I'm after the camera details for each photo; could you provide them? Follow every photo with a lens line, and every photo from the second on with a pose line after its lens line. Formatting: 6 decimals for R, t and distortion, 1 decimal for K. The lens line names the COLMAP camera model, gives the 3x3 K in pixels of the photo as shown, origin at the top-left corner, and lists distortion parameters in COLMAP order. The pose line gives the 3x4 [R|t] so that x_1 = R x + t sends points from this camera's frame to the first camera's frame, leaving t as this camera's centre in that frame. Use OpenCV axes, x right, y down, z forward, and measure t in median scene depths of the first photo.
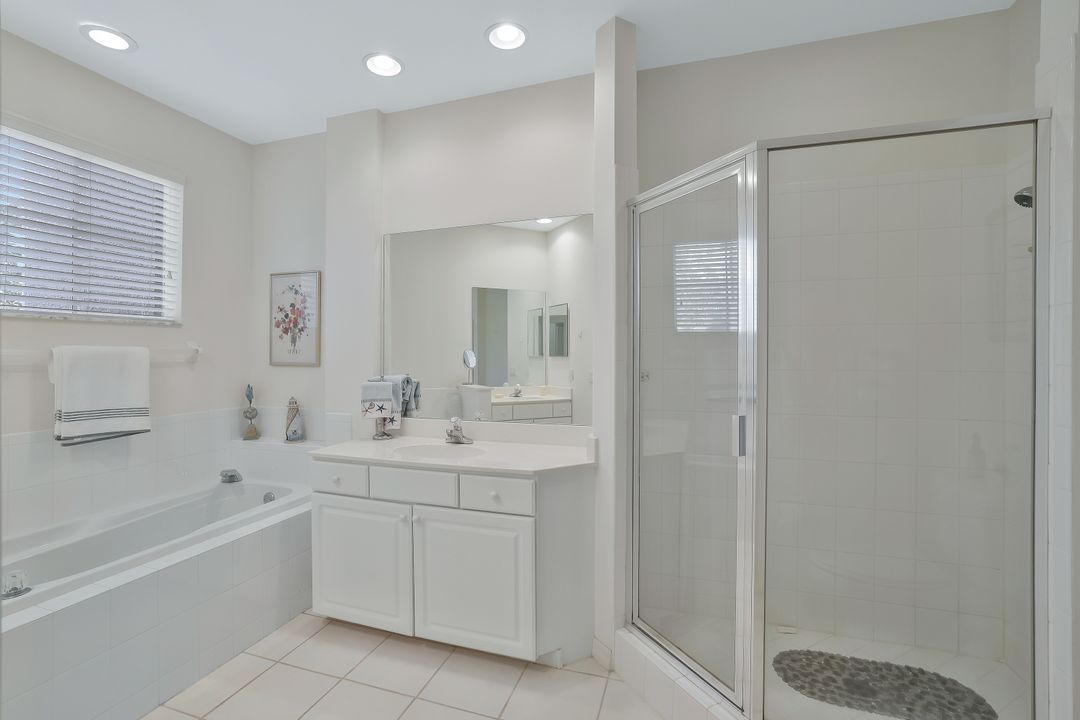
lens RADIAL K [[481.7, 0, 534.9], [0, 481.7, 355.6], [0, 0, 1]] dist [-0.001051, 0.000195]
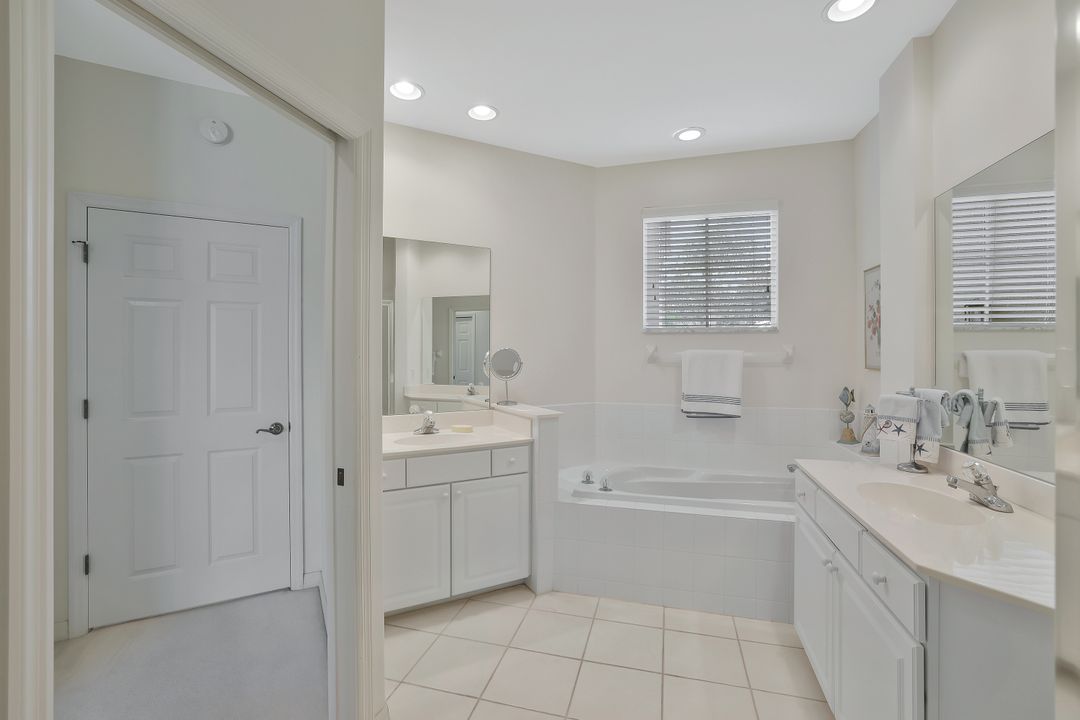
lens RADIAL K [[481.7, 0, 535.5], [0, 481.7, 353.9], [0, 0, 1]] dist [-0.001051, 0.000195]
pose [[0.057392, 0.007294, -0.998325, 0.424432], [-0.004008, 0.999967, 0.007076, -0.015136], [0.998344, 0.003595, 0.057419, 0.384298]]
